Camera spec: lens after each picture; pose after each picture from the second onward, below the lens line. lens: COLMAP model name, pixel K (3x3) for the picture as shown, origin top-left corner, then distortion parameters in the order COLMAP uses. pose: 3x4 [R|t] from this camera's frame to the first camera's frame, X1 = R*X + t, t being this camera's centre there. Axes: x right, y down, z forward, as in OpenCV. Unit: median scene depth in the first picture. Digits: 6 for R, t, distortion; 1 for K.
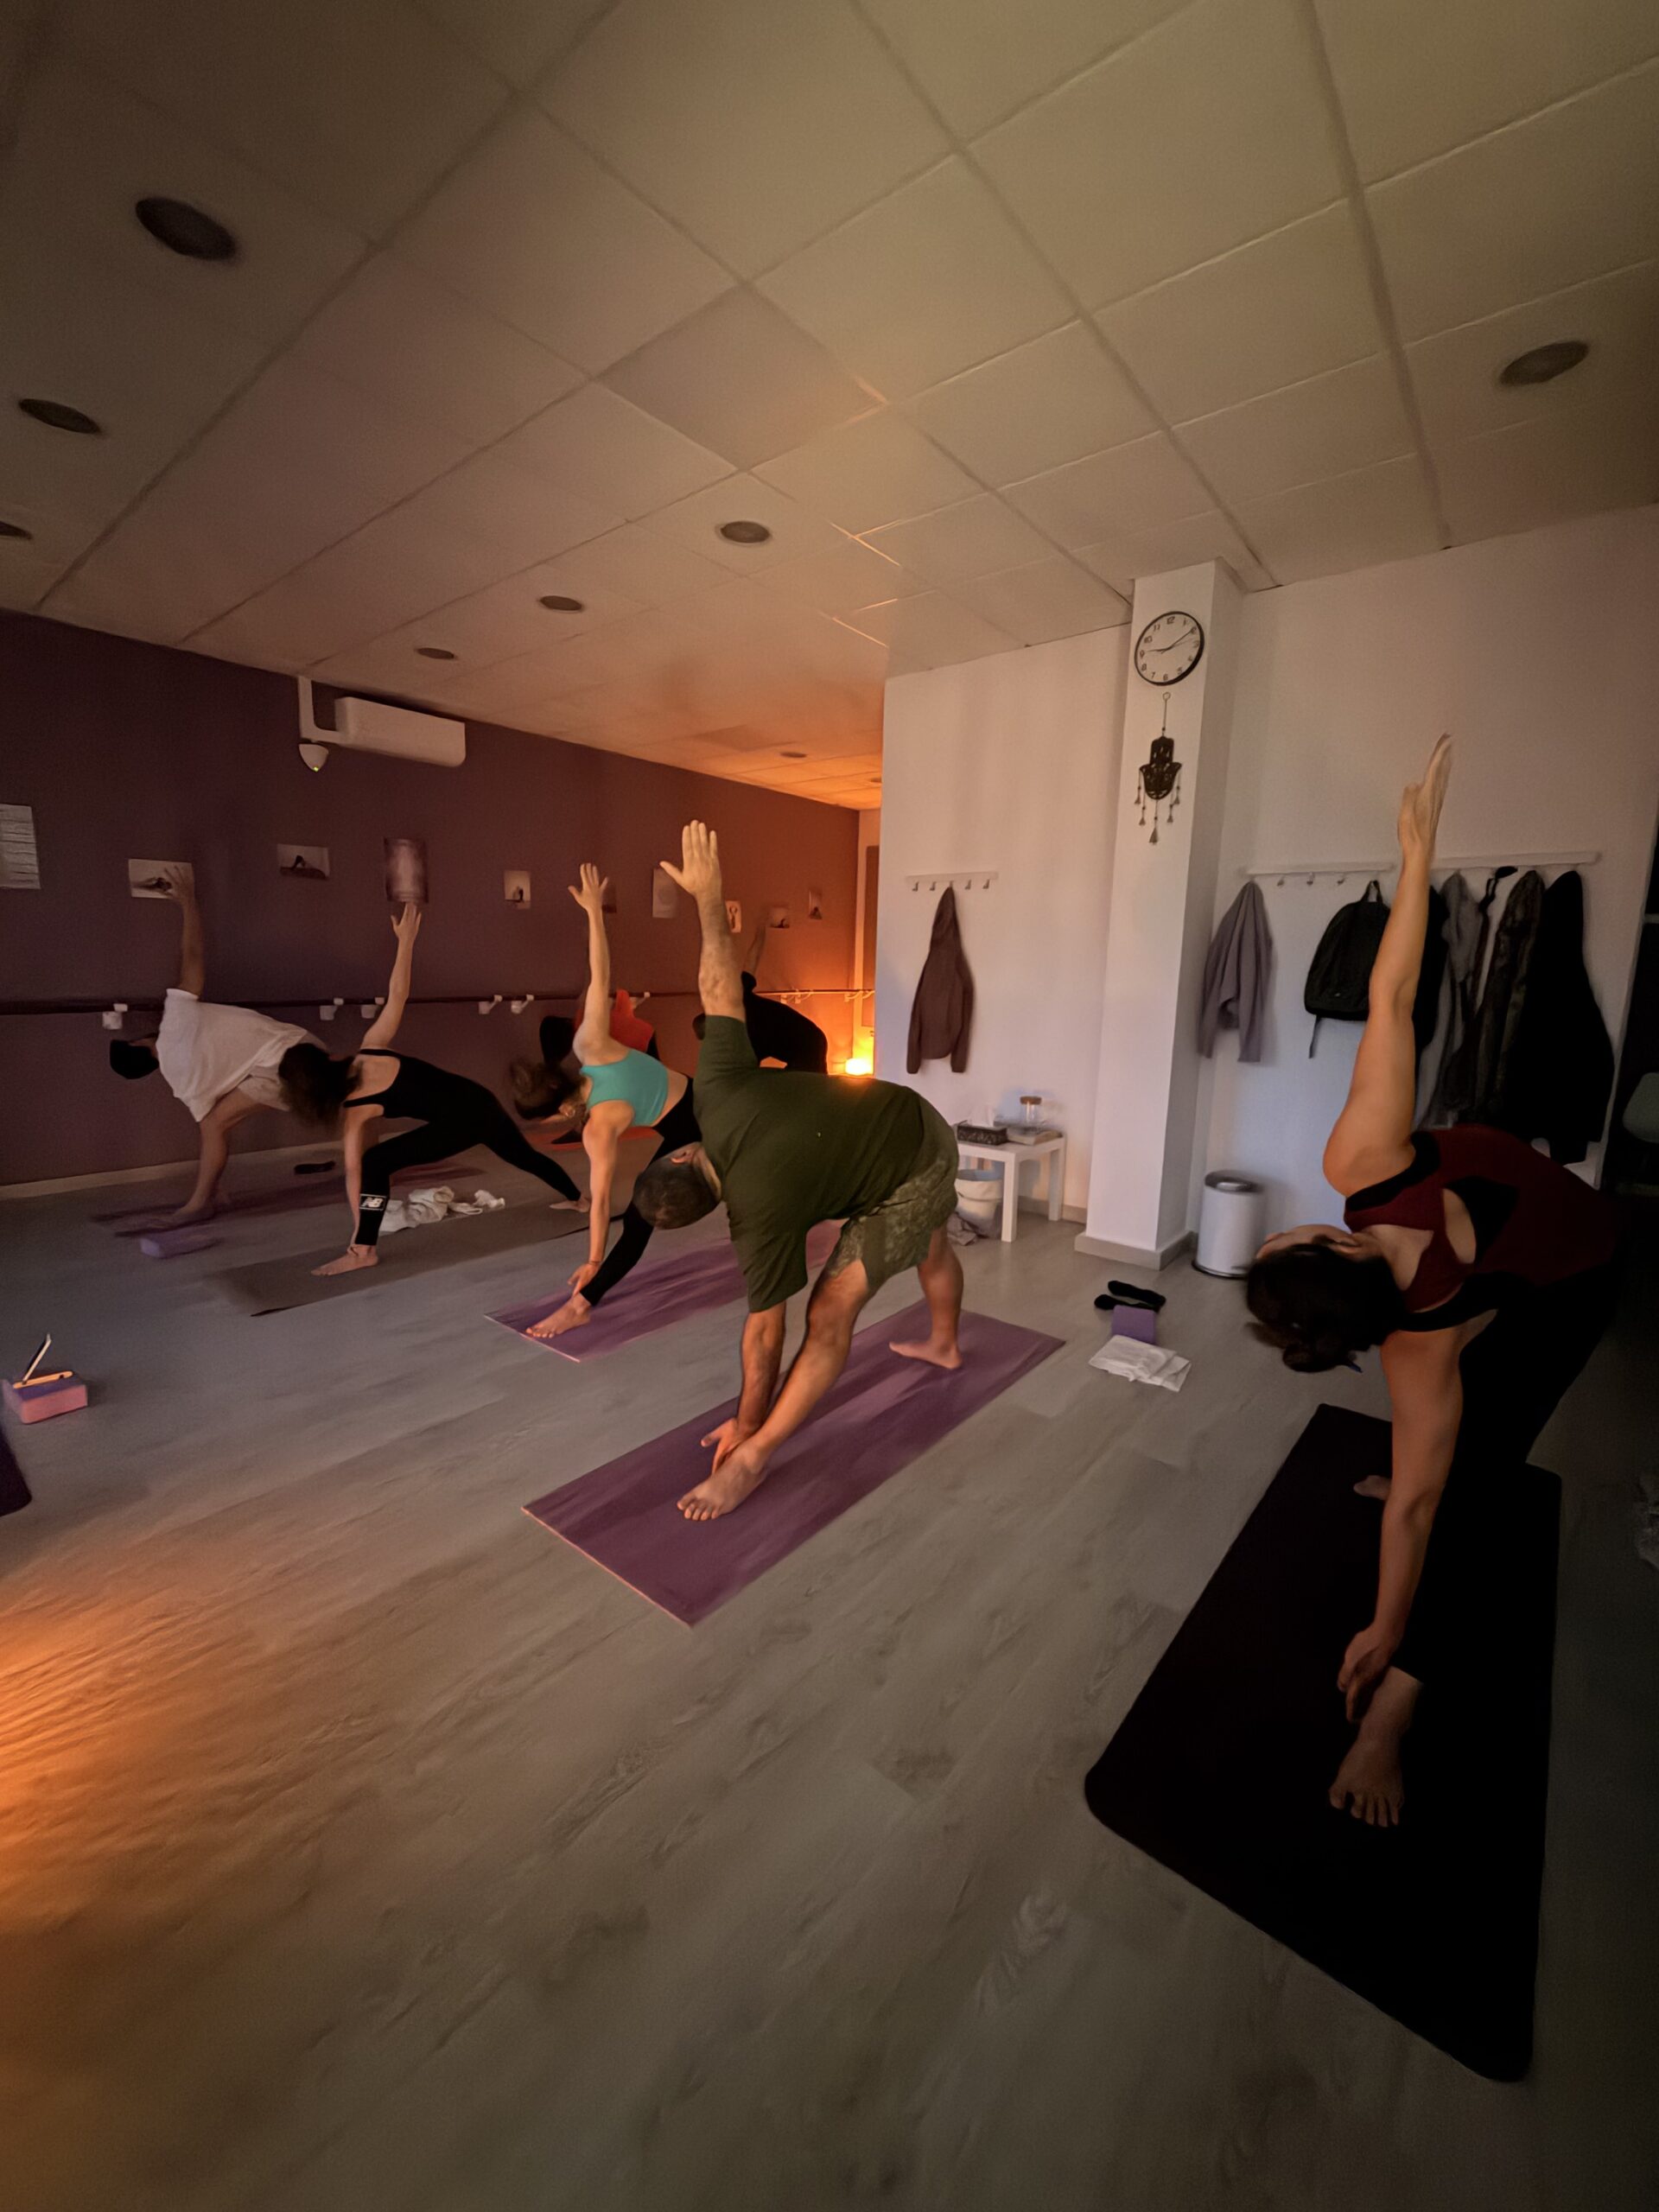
lens RADIAL K [[886.6, 0, 842.3], [0, 886.6, 1096.5], [0, 0, 1]] dist [0.003875, 0.000111]
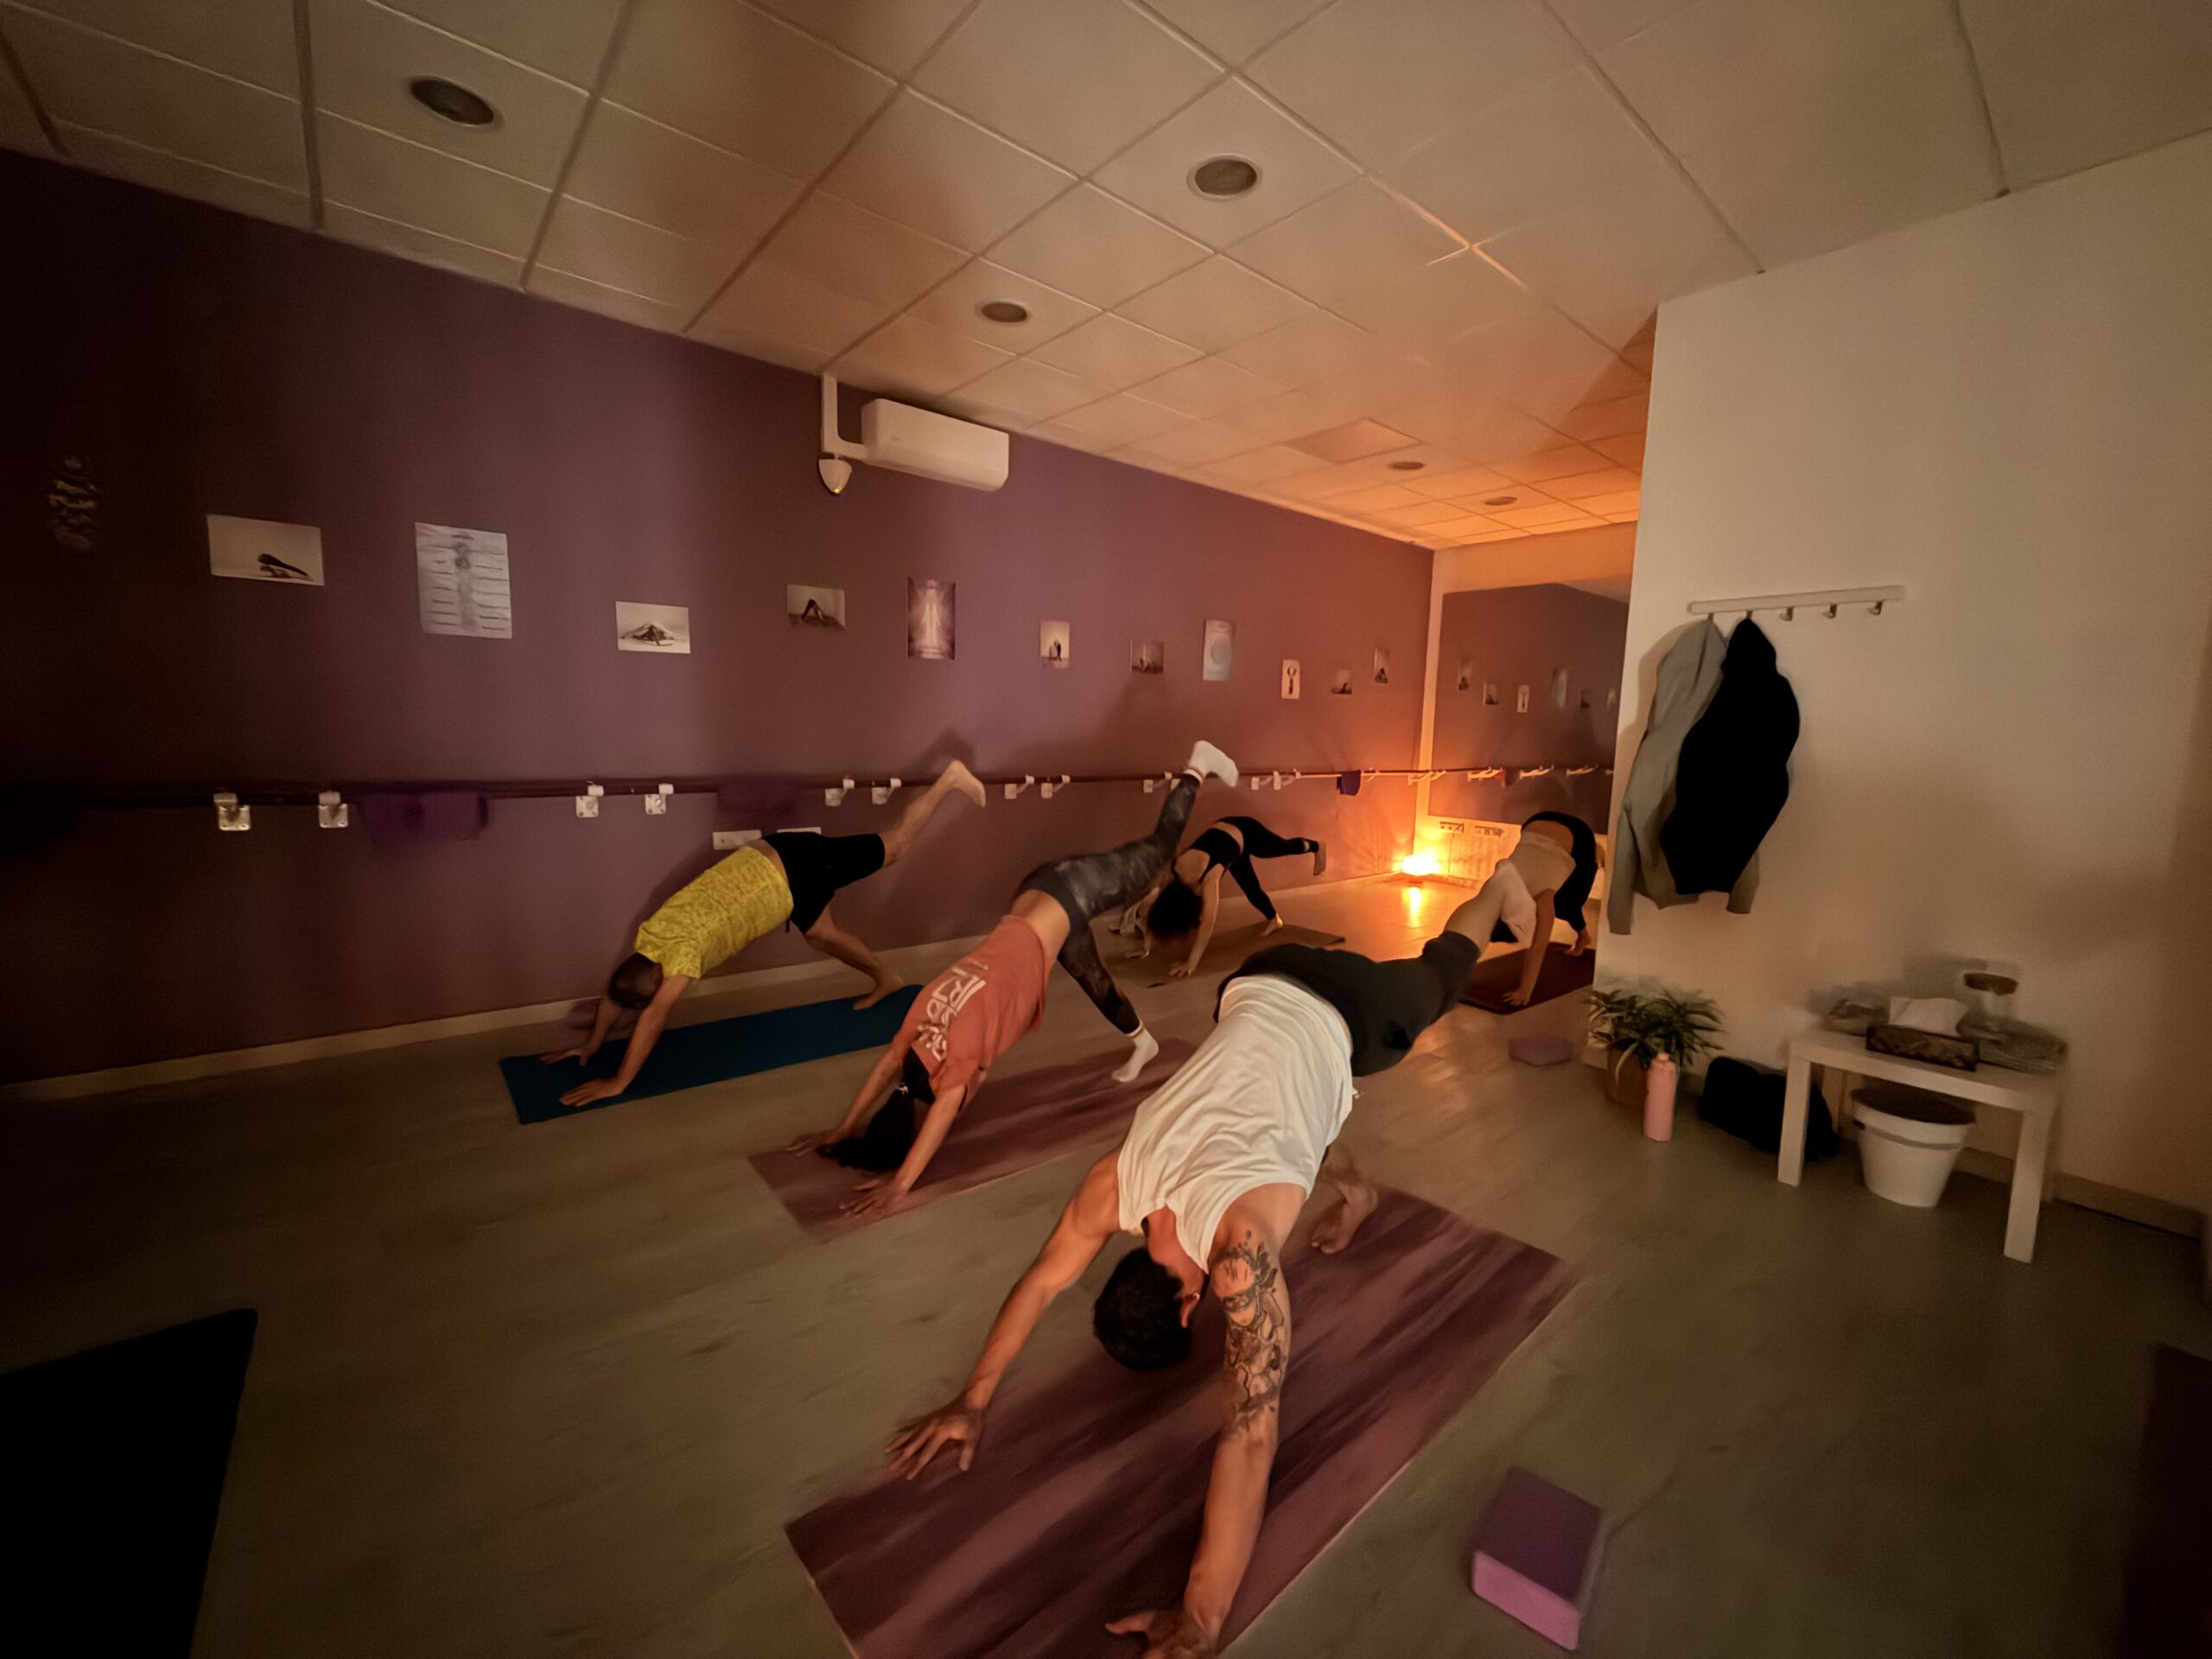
lens RADIAL K [[886.6, 0, 1109.1], [0, 886.6, 819.5], [0, 0, 1]] dist [0.003875, 0.000111]
pose [[0.981522, 0.022031, -0.190078, -0.200203], [-0.032656, 0.998063, -0.052949, -0.043262], [0.188544, 0.058178, 0.980340, 0.290885]]
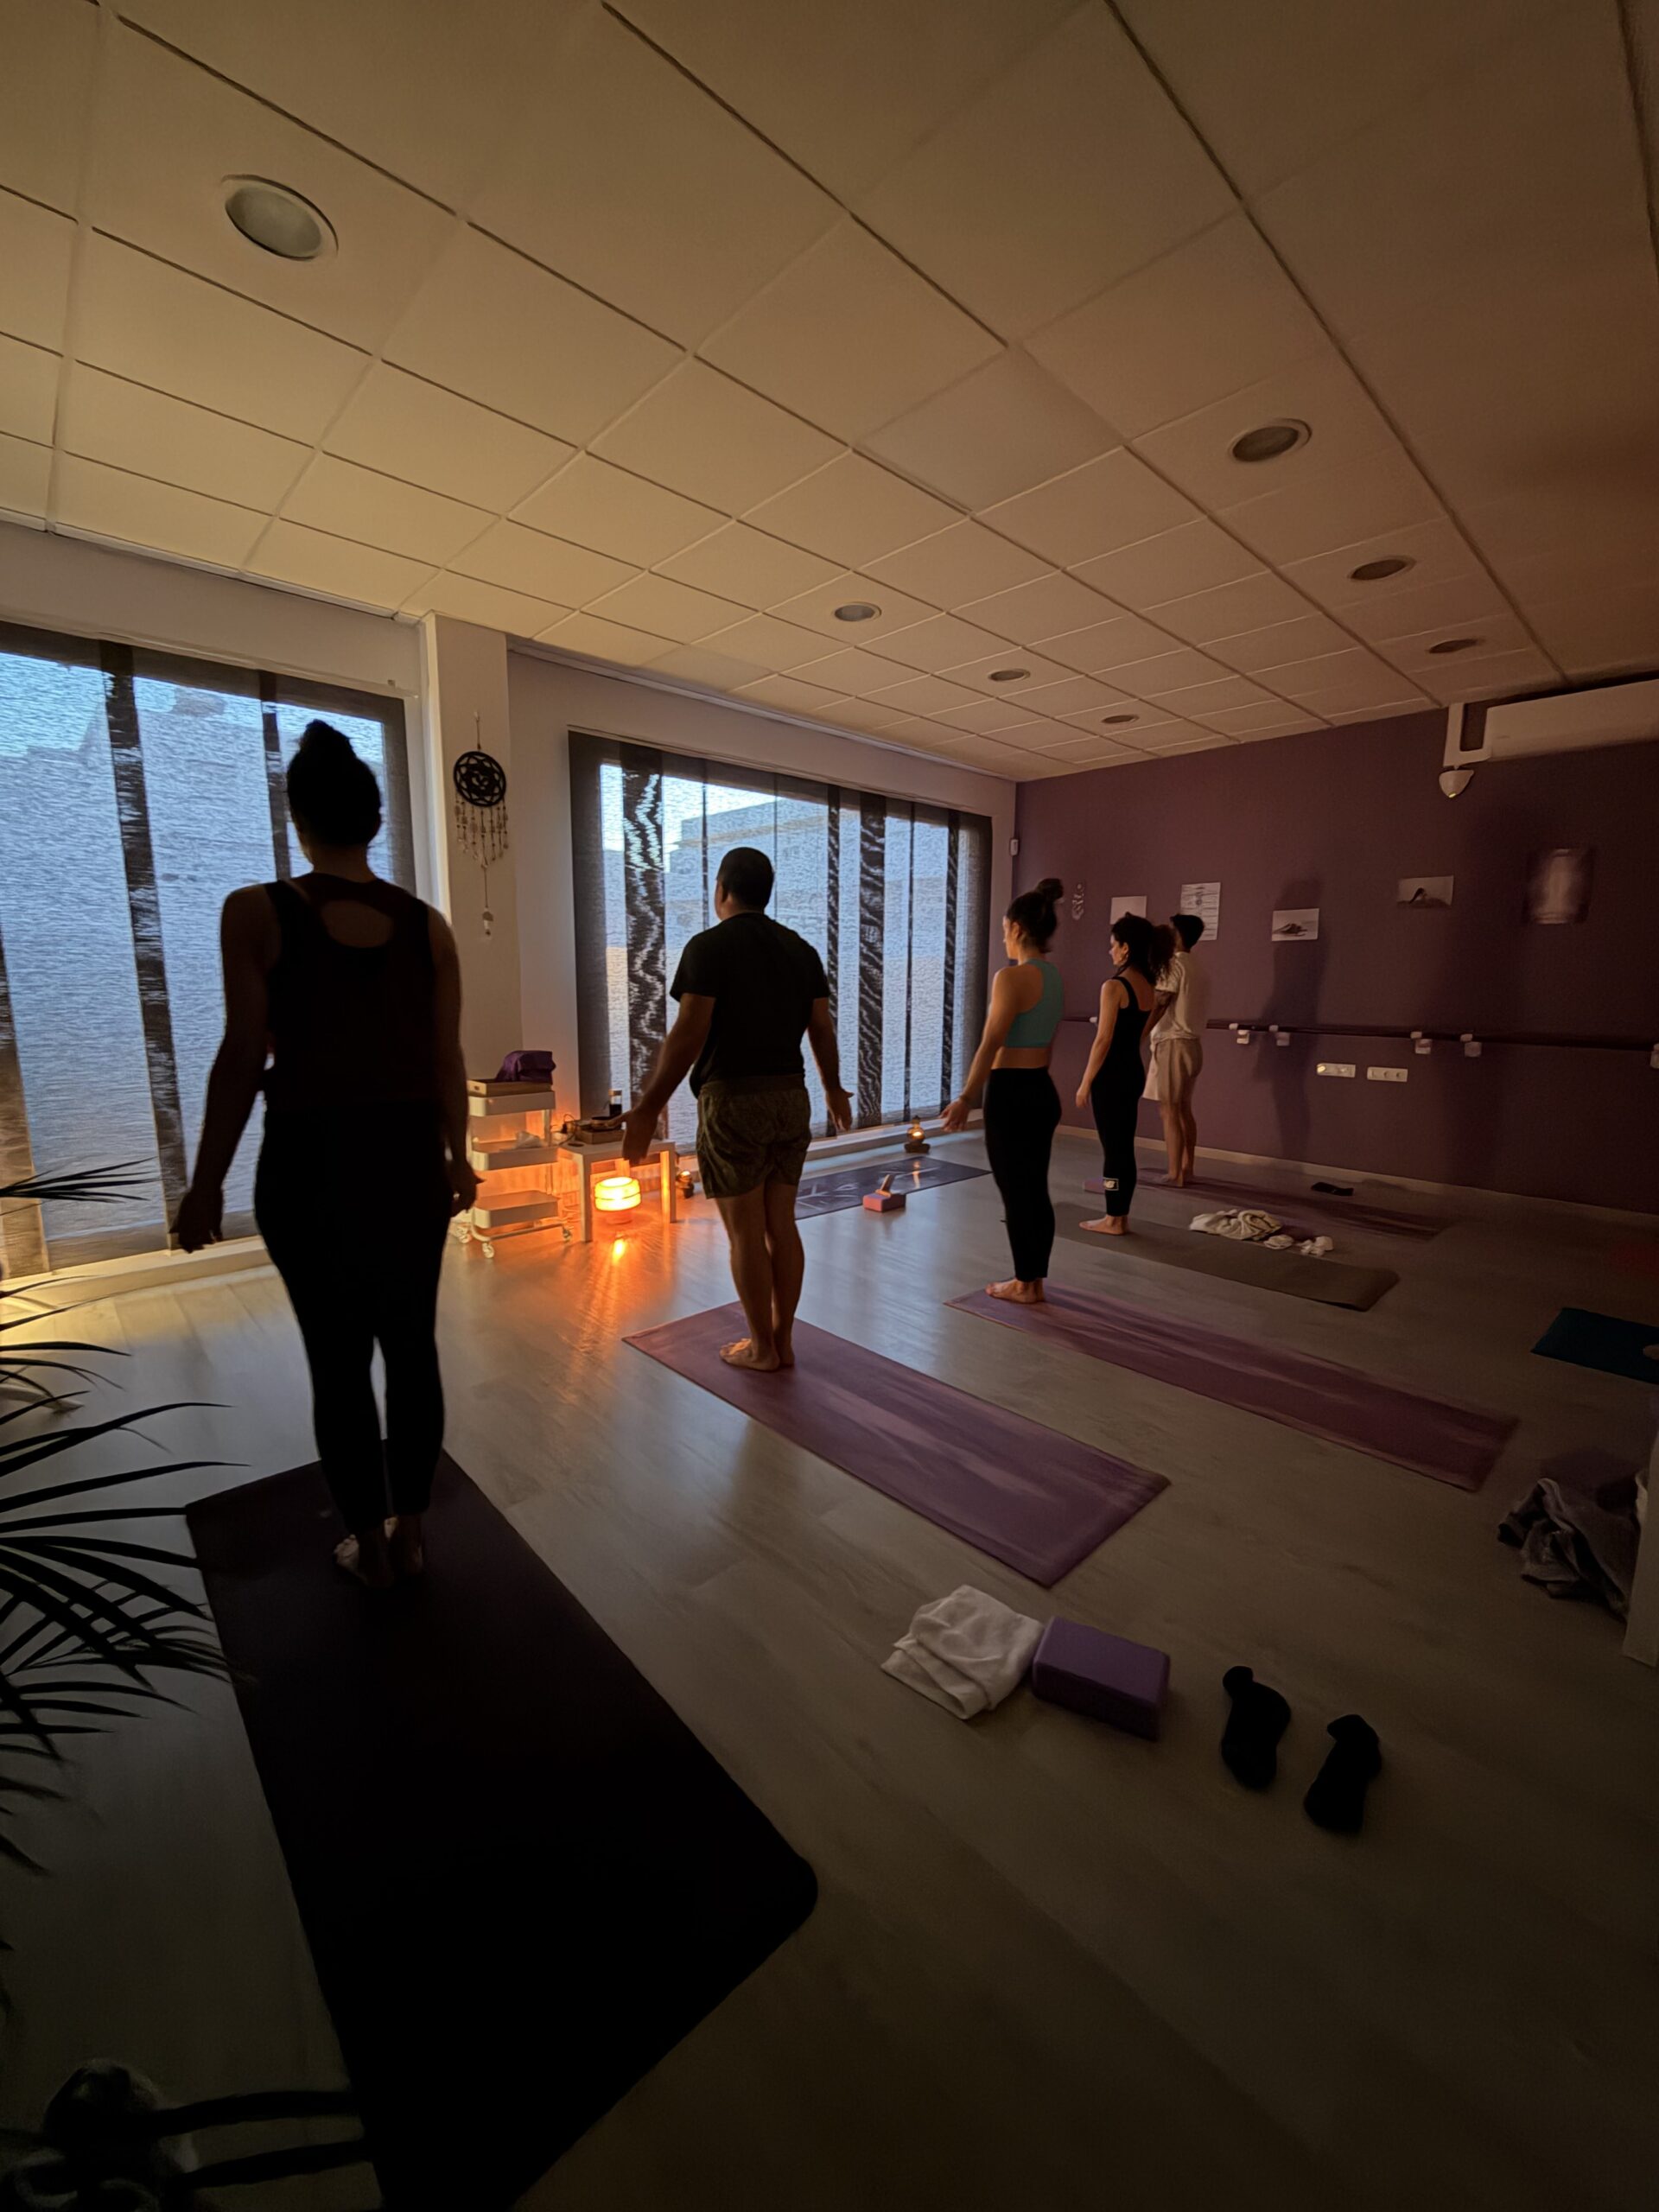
lens RADIAL K [[886.6, 0, 829.2], [0, 886.6, 1115.3], [0, 0, 1]] dist [0.003875, 0.000111]
pose [[-0.123566, 0.134257, -0.983212, 0.492389], [-0.165883, 0.974069, 0.153856, -0.066563], [0.978373, 0.182110, -0.098091, 0.498785]]
